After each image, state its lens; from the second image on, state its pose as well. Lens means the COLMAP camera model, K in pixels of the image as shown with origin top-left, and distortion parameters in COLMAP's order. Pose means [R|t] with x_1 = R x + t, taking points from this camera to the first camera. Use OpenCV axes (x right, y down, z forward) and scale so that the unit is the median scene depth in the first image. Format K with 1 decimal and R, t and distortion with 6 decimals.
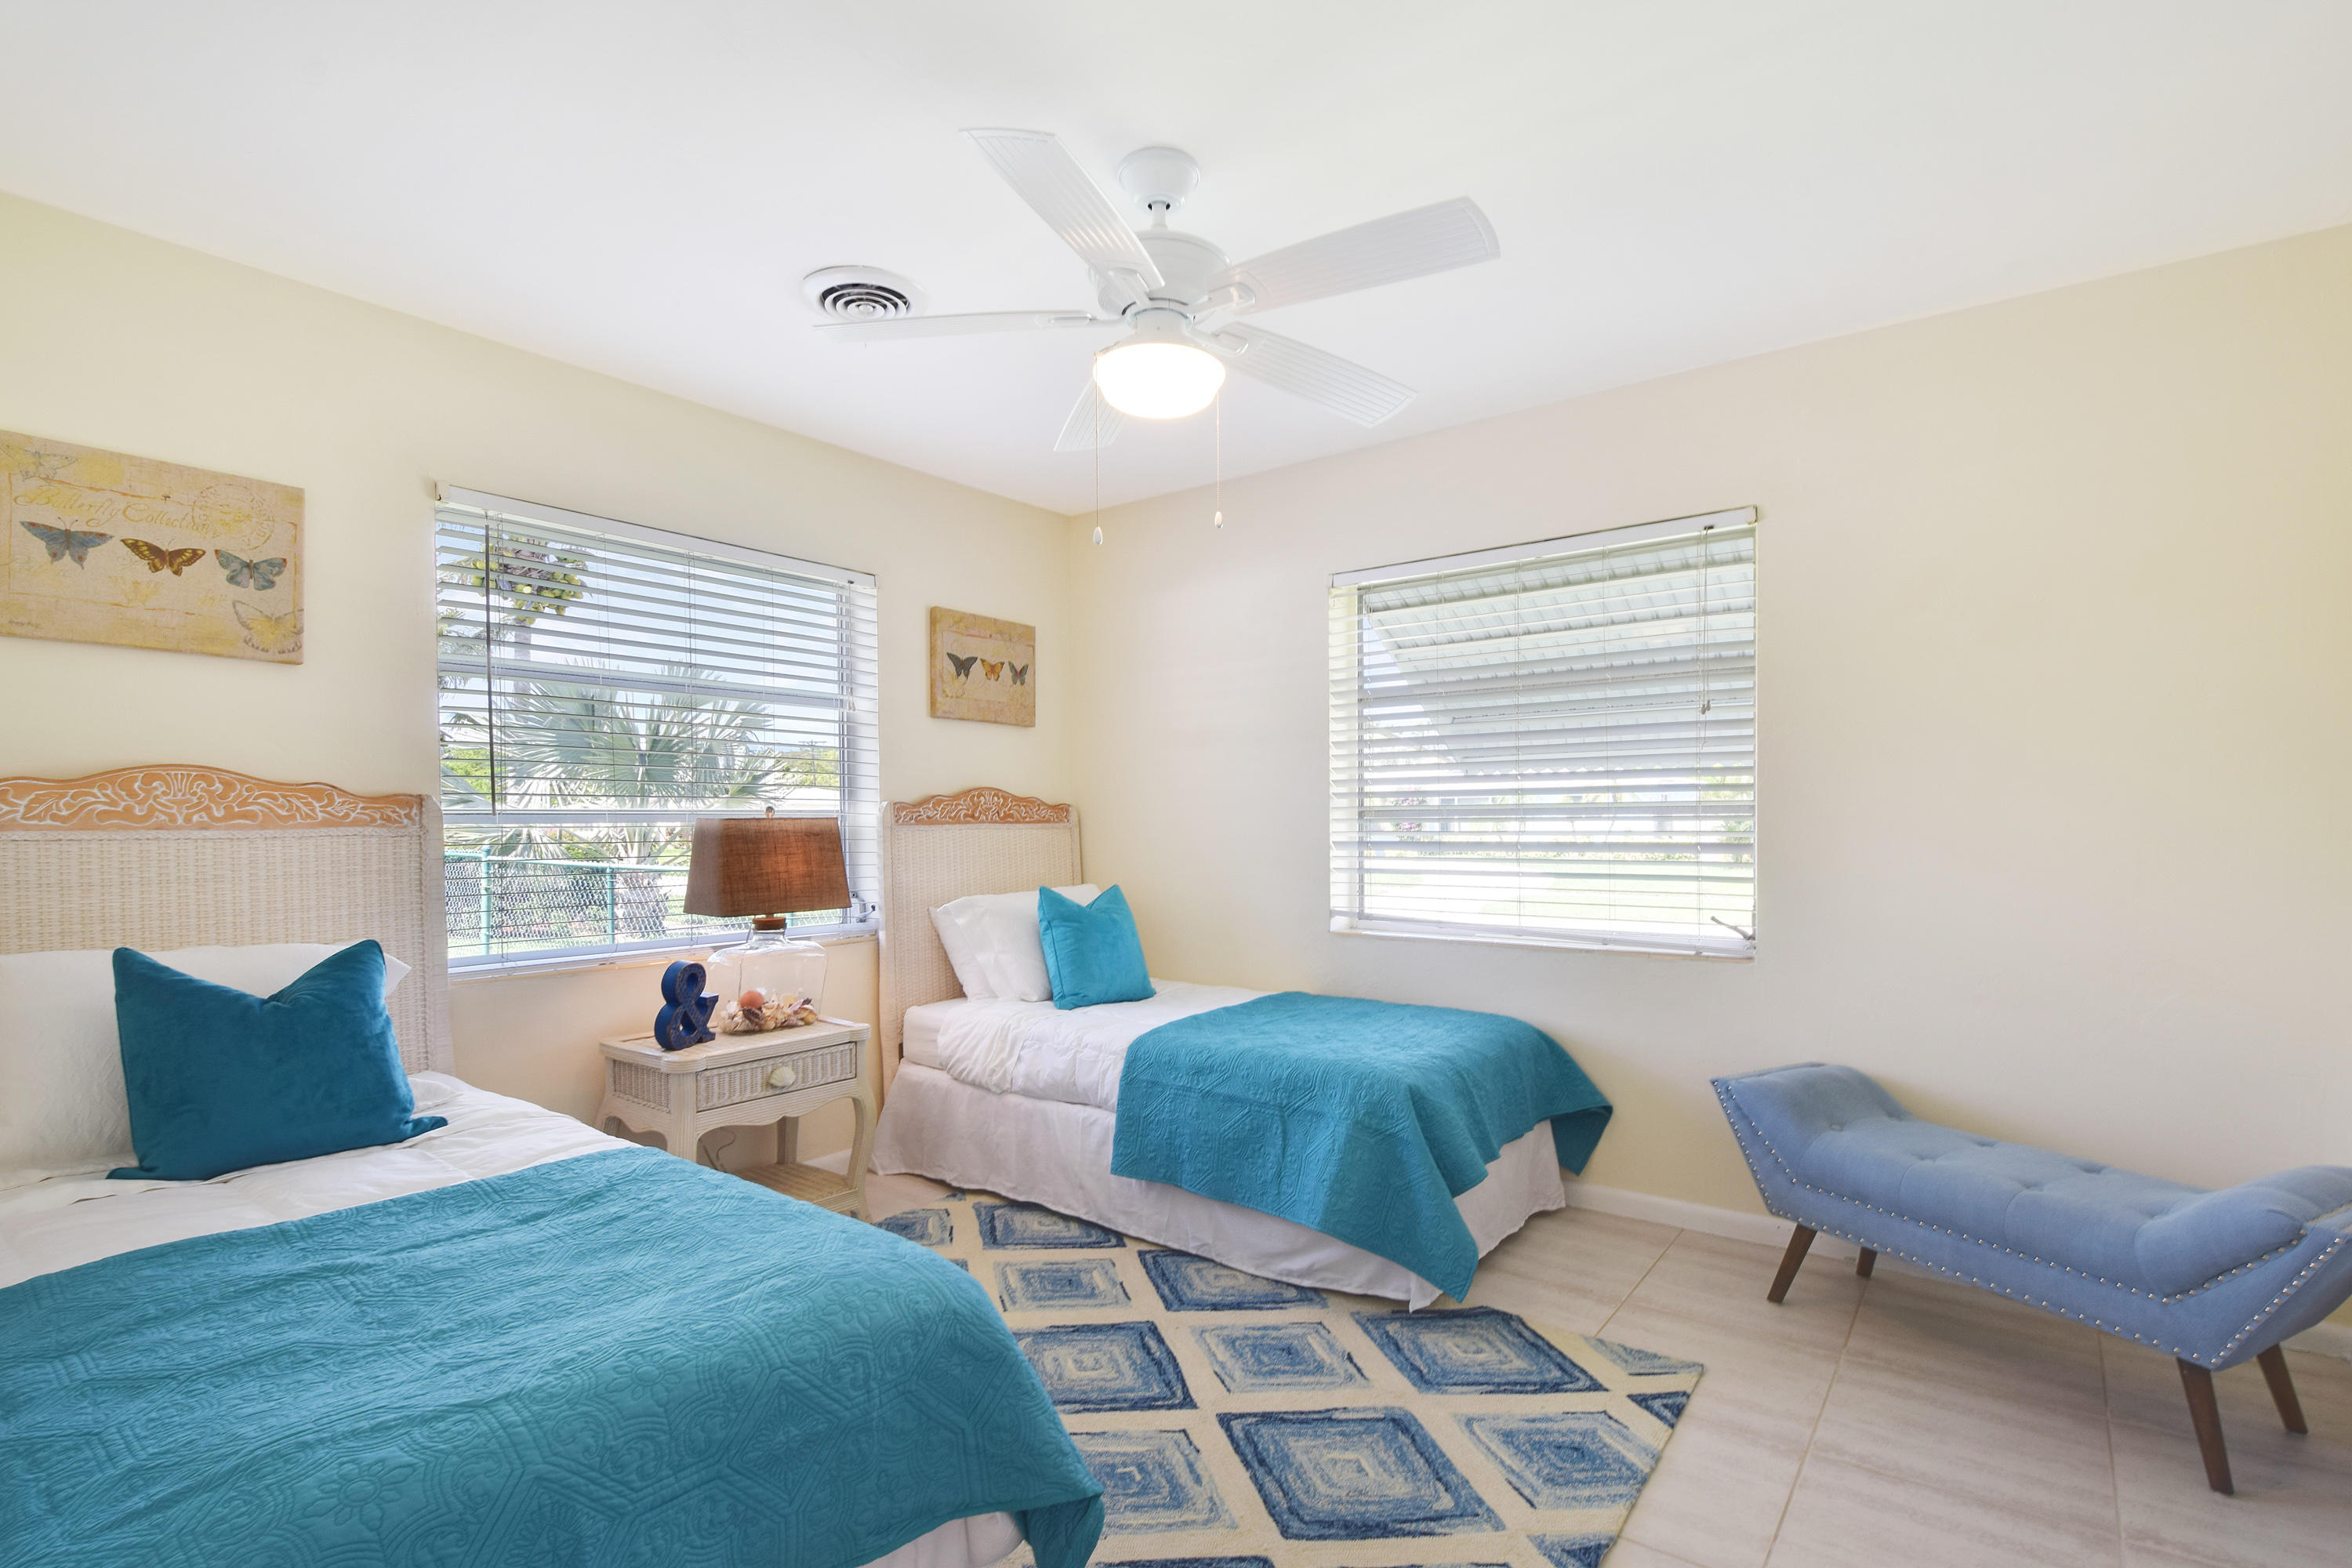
lens RADIAL K [[1089.7, 0, 1173.2], [0, 1089.7, 839.5], [0, 0, 1]] dist [-0.002678, -0.001344]
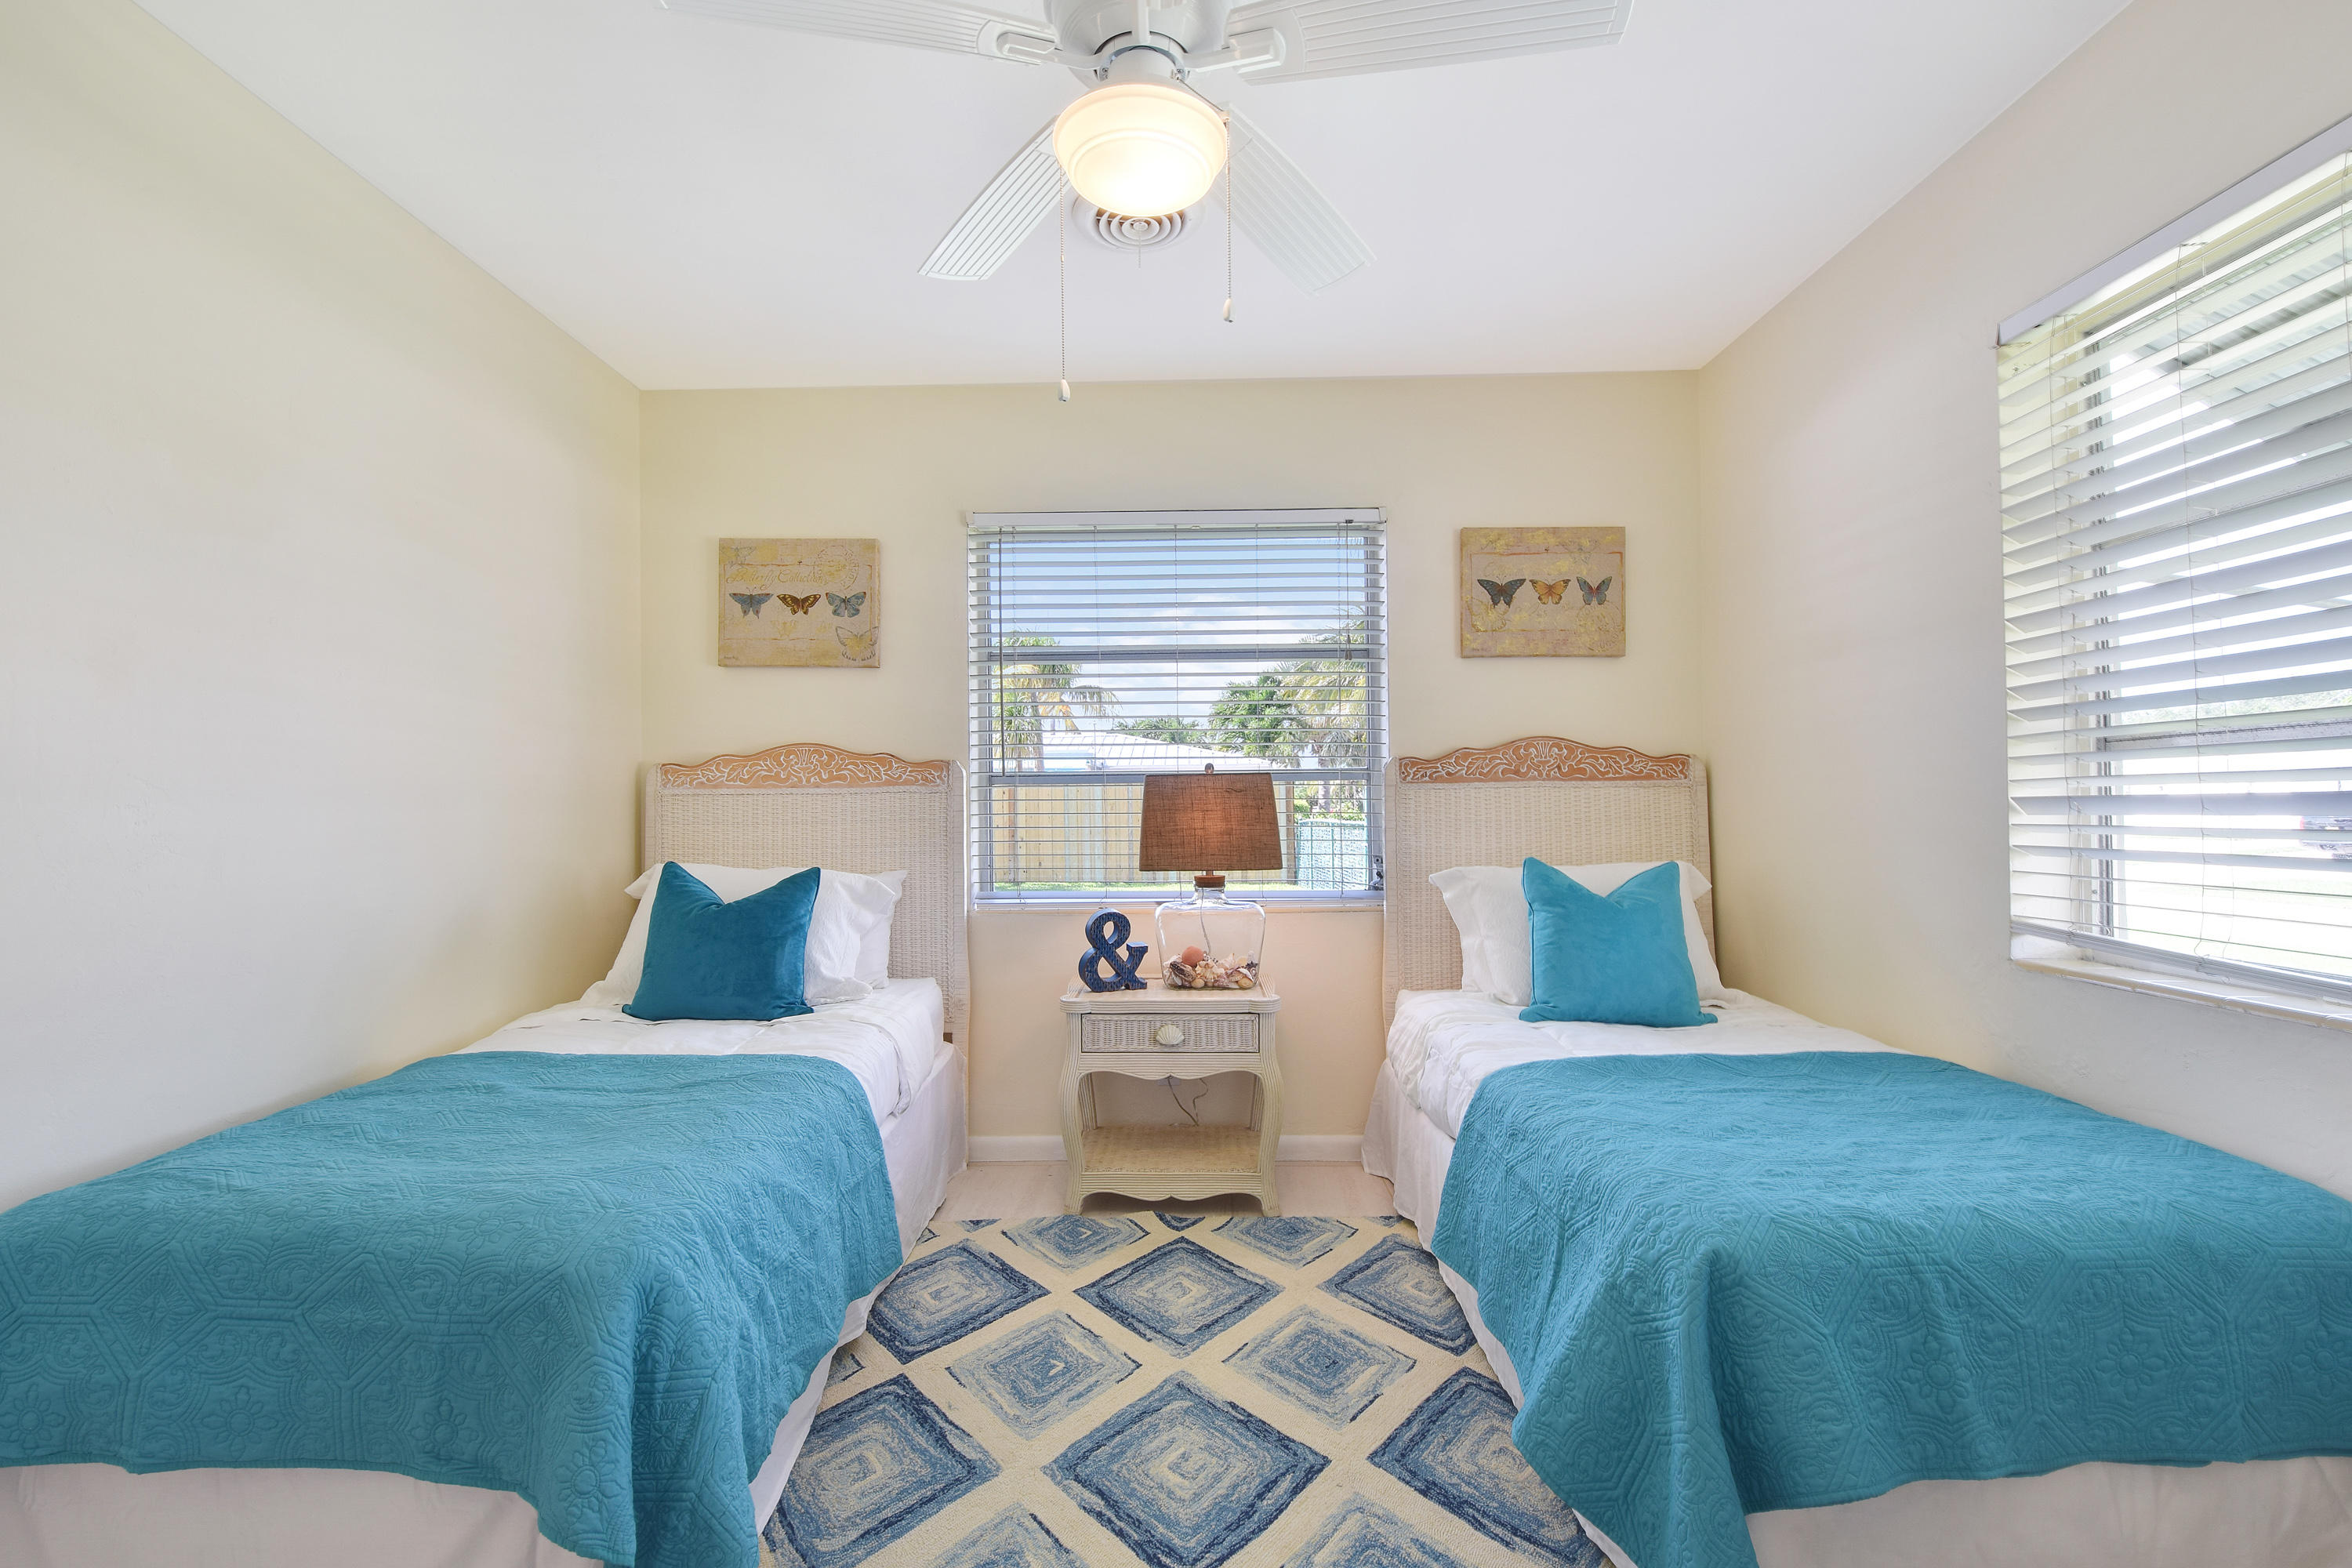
lens RADIAL K [[1050.0, 0, 1167.5], [0, 1050.0, 802.9], [0, 0, 1]] dist [0.018857, -0.022168]
pose [[0.598408, -0.003451, -0.801184, 0.376268], [-0.009230, 0.999895, -0.011201, 0.017012], [0.801139, 0.014097, 0.598313, 0.396551]]
